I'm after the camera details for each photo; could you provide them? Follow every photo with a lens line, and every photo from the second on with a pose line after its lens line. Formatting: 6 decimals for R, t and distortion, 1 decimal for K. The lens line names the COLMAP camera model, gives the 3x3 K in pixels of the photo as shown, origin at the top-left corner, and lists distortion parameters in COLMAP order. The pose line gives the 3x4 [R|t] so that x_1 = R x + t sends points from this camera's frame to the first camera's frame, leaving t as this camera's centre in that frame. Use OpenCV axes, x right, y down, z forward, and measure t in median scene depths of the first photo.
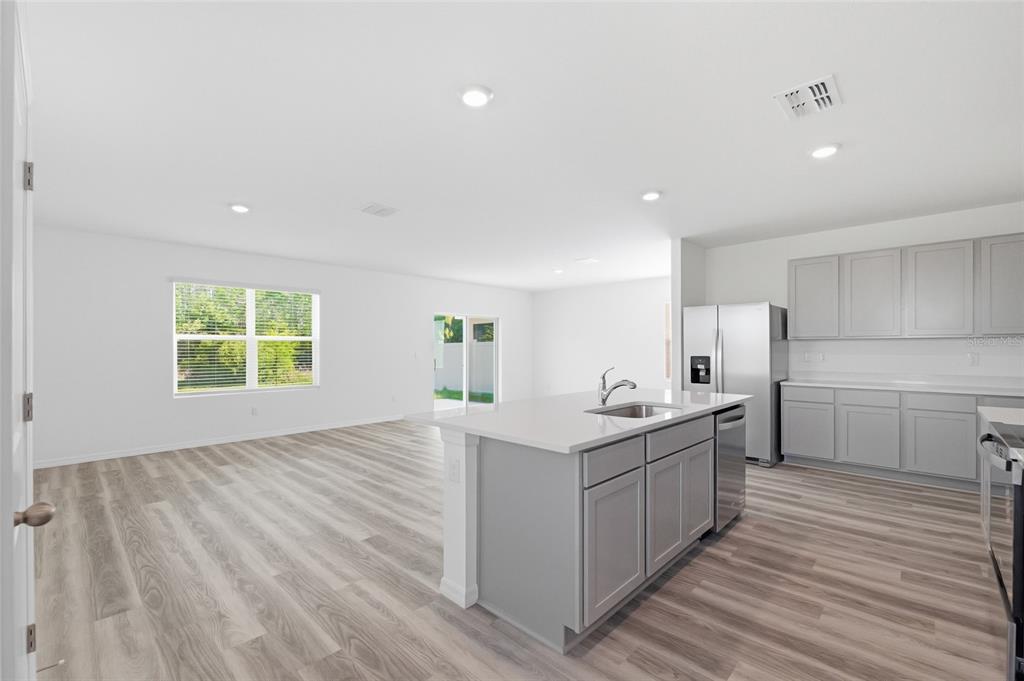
lens RADIAL K [[425.9, 0, 513.8], [0, 425.9, 342.8], [0, 0, 1]] dist [-0.009601, 0.000226]
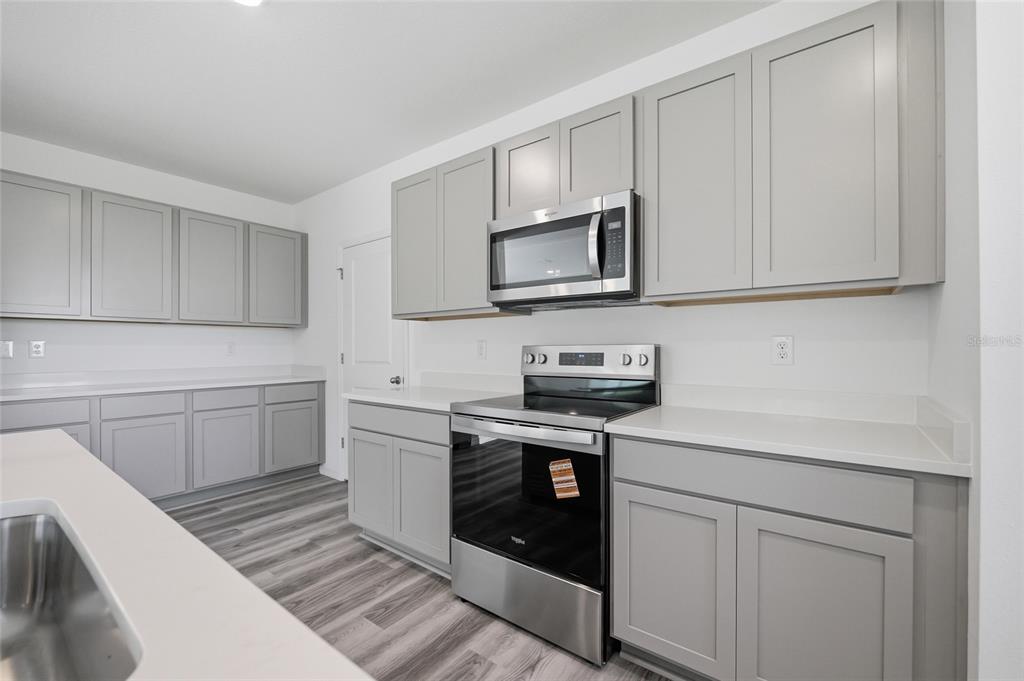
lens RADIAL K [[425.9, 0, 511.8], [0, 425.9, 344.2], [0, 0, 1]] dist [-0.009601, 0.000226]
pose [[-0.104430, 0.004005, 0.994524, 0.067121], [-0.005305, 0.999975, -0.004584, 0.025491], [-0.994518, -0.005755, -0.104406, 0.454712]]
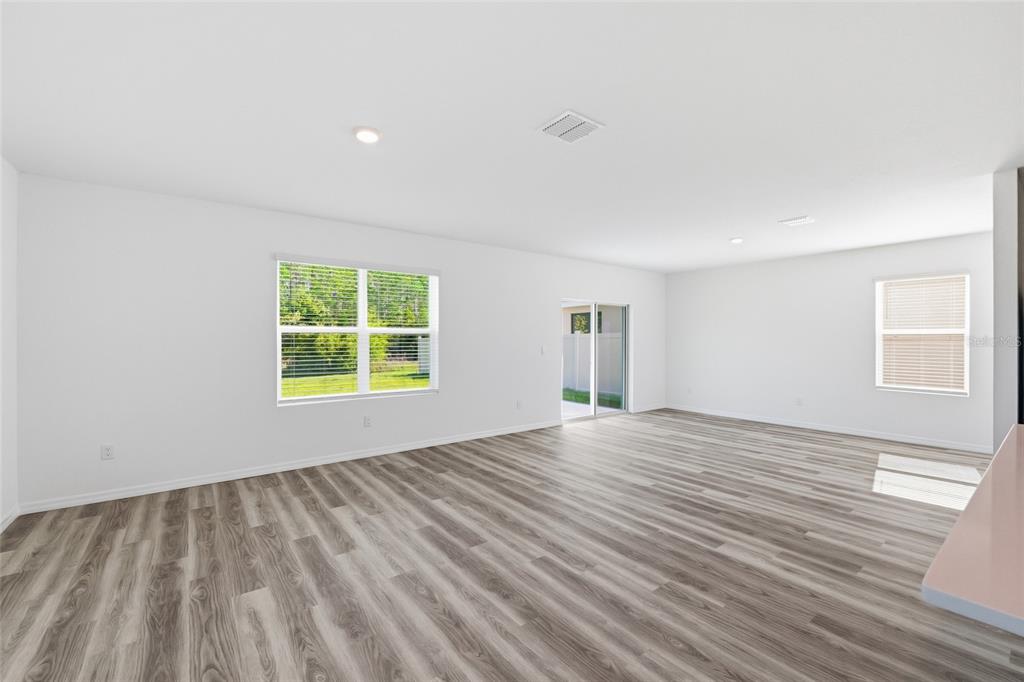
lens RADIAL K [[425.9, 0, 509.5], [0, 425.9, 338.5], [0, 0, 1]] dist [-0.009601, 0.000226]
pose [[0.984419, 0.002080, -0.175829, -0.272573], [0.000334, 0.999906, 0.013703, -0.012409], [0.175841, -0.013549, 0.984325, 0.343373]]
